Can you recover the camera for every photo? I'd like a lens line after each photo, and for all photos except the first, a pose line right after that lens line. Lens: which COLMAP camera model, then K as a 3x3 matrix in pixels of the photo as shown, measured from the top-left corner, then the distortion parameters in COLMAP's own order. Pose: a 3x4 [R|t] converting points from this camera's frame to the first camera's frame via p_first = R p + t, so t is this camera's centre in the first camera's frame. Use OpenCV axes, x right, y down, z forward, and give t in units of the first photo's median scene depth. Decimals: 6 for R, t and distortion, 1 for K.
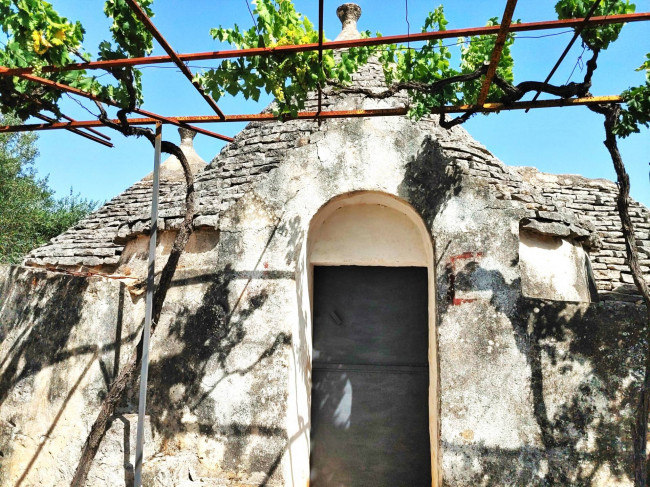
lens RADIAL K [[481.3, 0, 324.0], [0, 481.3, 240.2], [0, 0, 1]] dist [0.096473, -0.116420]
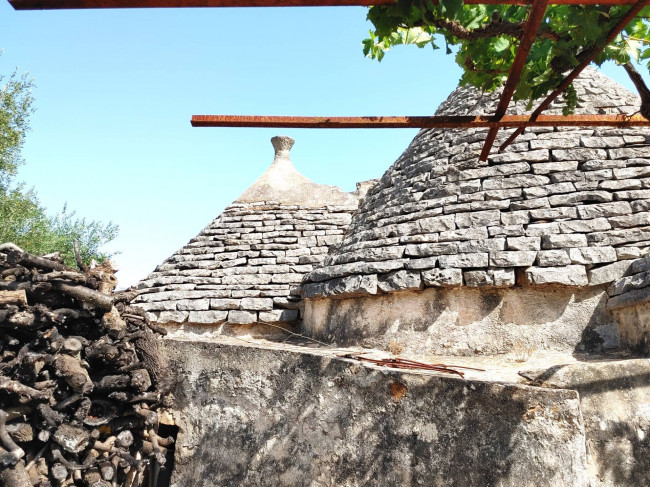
lens RADIAL K [[496.9, 0, 321.0], [0, 496.9, 244.8], [0, 0, 1]] dist [0.108246, -0.133202]
pose [[0.986201, 0.019032, 0.164455, -0.770490], [-0.013681, 0.999341, -0.033613, -0.063966], [-0.164986, 0.030900, 0.985812, 0.426377]]
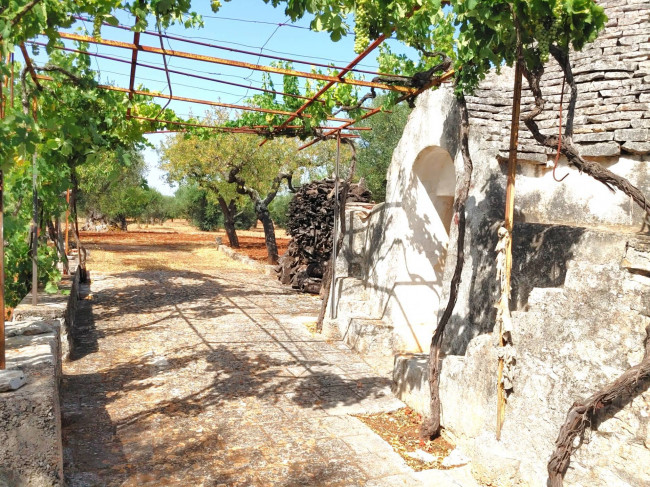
lens RADIAL K [[496.9, 0, 321.0], [0, 496.9, 244.8], [0, 0, 1]] dist [0.108246, -0.133202]
pose [[0.447336, 0.040974, -0.893427, 1.232457], [0.106363, 0.989423, 0.098632, 0.006731], [0.888019, -0.139149, 0.438247, 0.011797]]
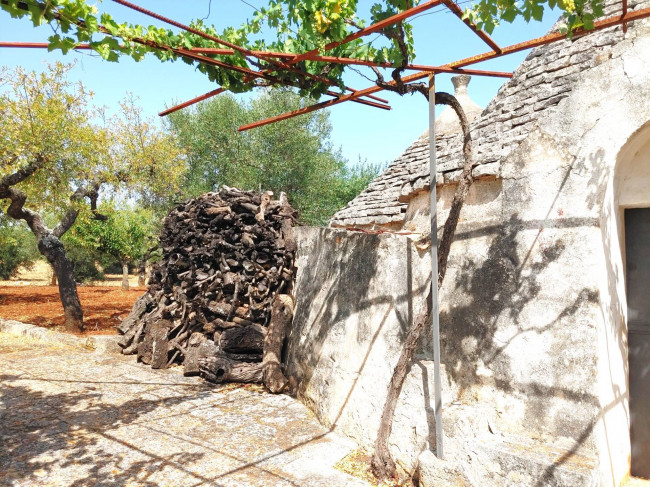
lens RADIAL K [[481.3, 0, 324.0], [0, 481.3, 240.2], [0, 0, 1]] dist [0.096473, -0.116420]
pose [[0.842683, -0.039456, -0.536962, -0.007724], [0.090842, 0.993433, 0.069565, 0.001980], [0.530691, -0.107400, 0.840733, 0.025353]]
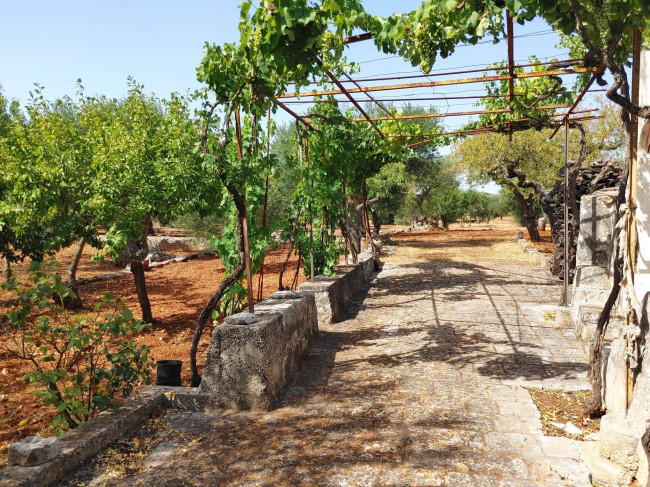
lens RADIAL K [[477.6, 0, 339.0], [0, 477.6, 258.9], [0, 0, 1]] dist [0.003737, -0.003111]
pose [[-0.155970, 0.070615, -0.985234, 1.459269], [0.172823, 0.984006, 0.043168, 0.066382], [0.972525, -0.163538, -0.165680, 0.313097]]
